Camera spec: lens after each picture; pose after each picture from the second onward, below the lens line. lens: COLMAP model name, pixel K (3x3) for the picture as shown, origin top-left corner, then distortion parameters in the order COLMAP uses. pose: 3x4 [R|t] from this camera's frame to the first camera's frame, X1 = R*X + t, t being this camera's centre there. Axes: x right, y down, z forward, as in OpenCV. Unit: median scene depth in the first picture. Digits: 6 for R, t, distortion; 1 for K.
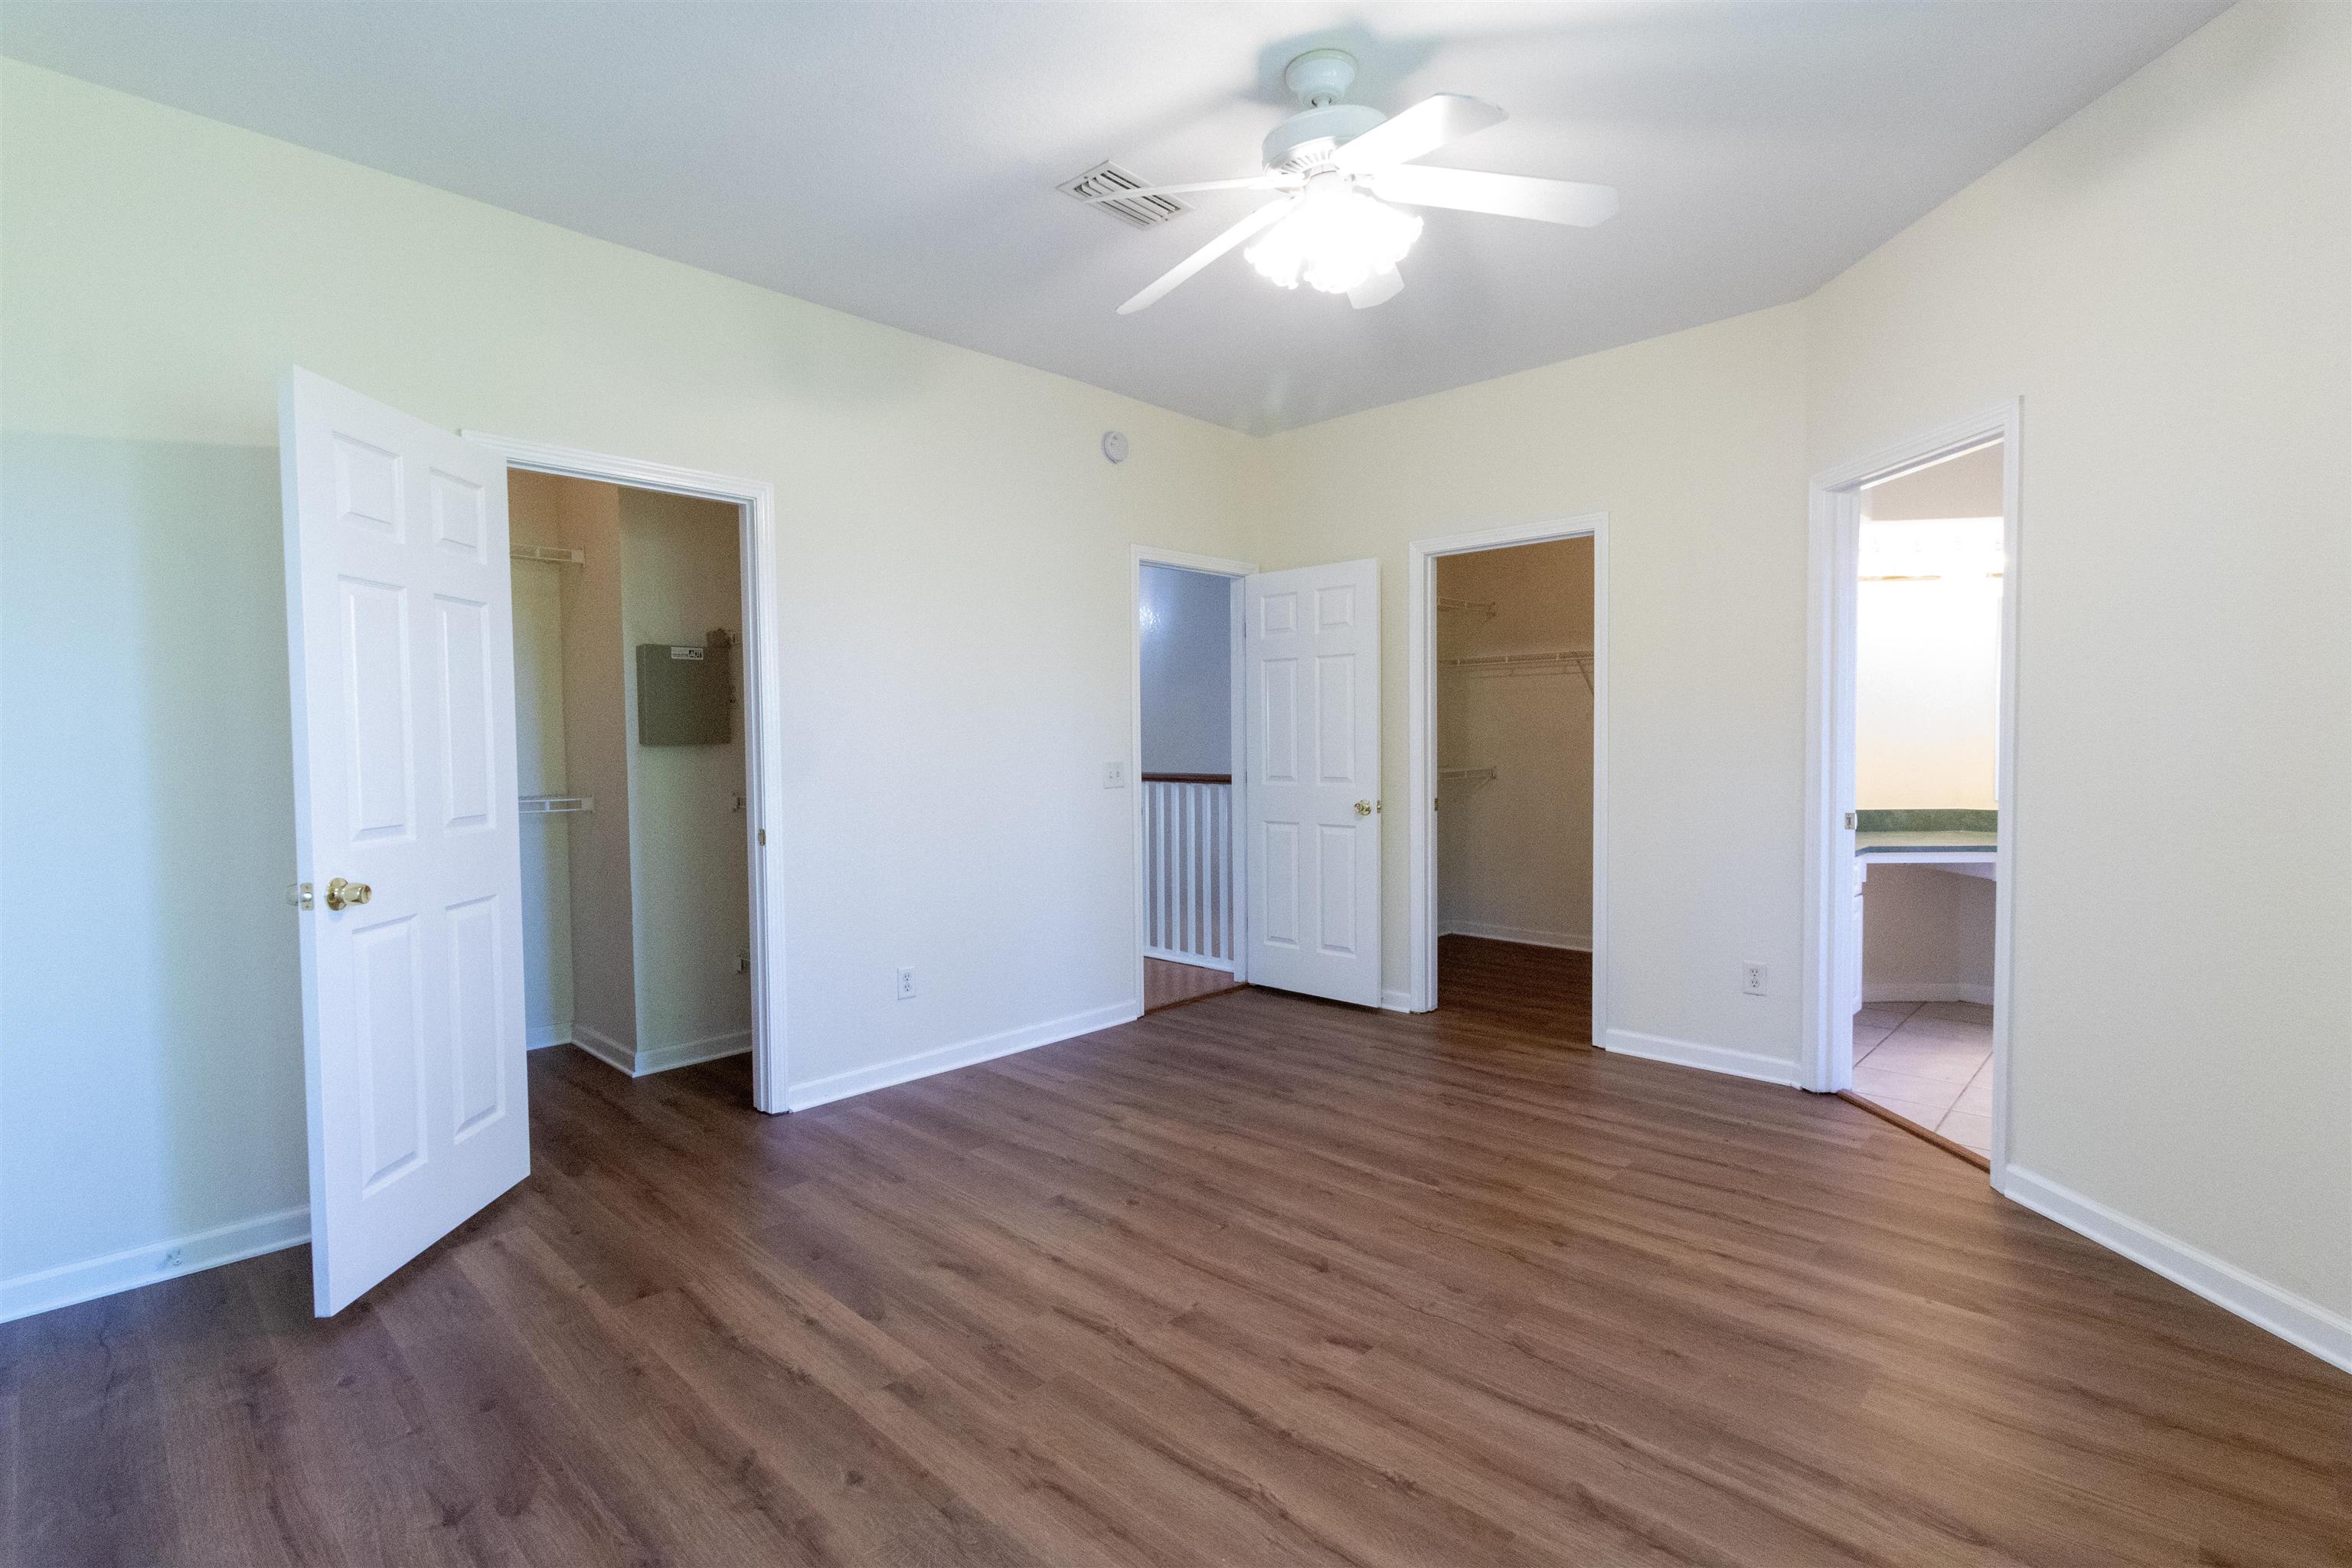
lens RADIAL K [[1085.3, 0, 1178.7], [0, 1085.3, 778.4], [0, 0, 1]] dist [0.001549, -0.000355]
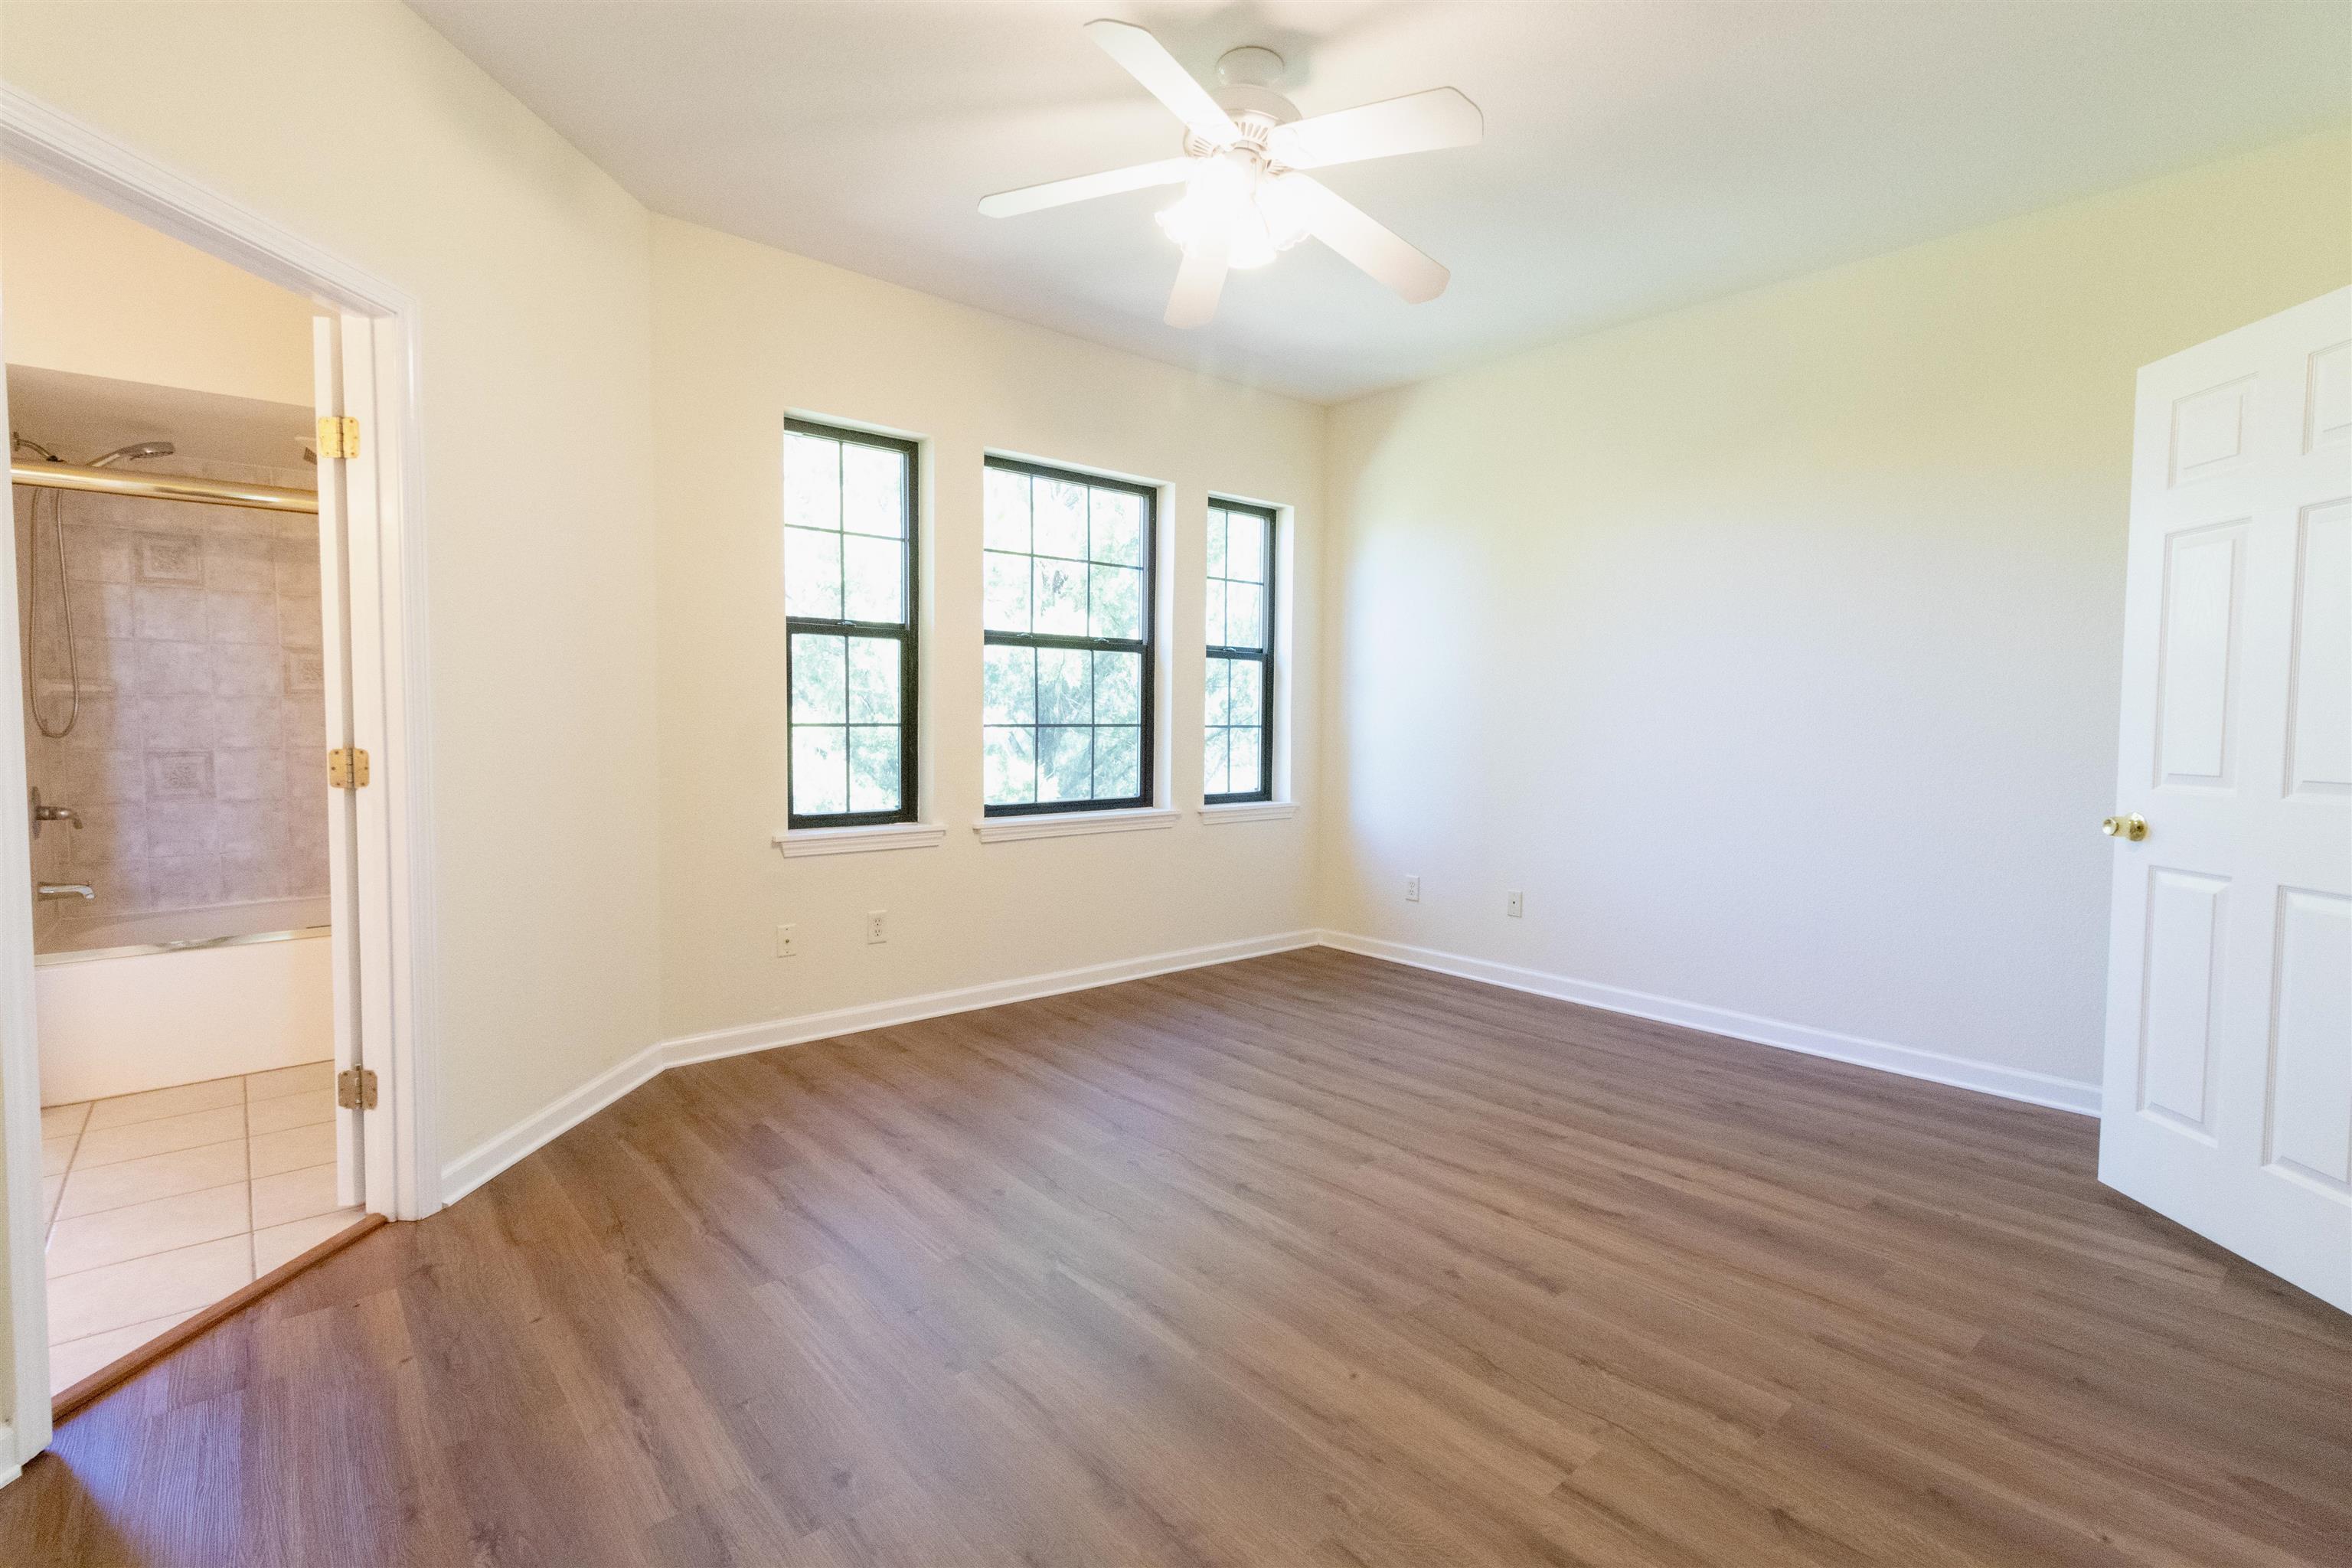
lens RADIAL K [[1085.3, 0, 1178.7], [0, 1085.3, 778.4], [0, 0, 1]] dist [0.001549, -0.000355]
pose [[-0.995837, -0.001415, 0.091141, 0.099392], [0.006575, 0.996160, 0.087307, -0.044318], [-0.090915, 0.087543, -0.992003, 2.100803]]
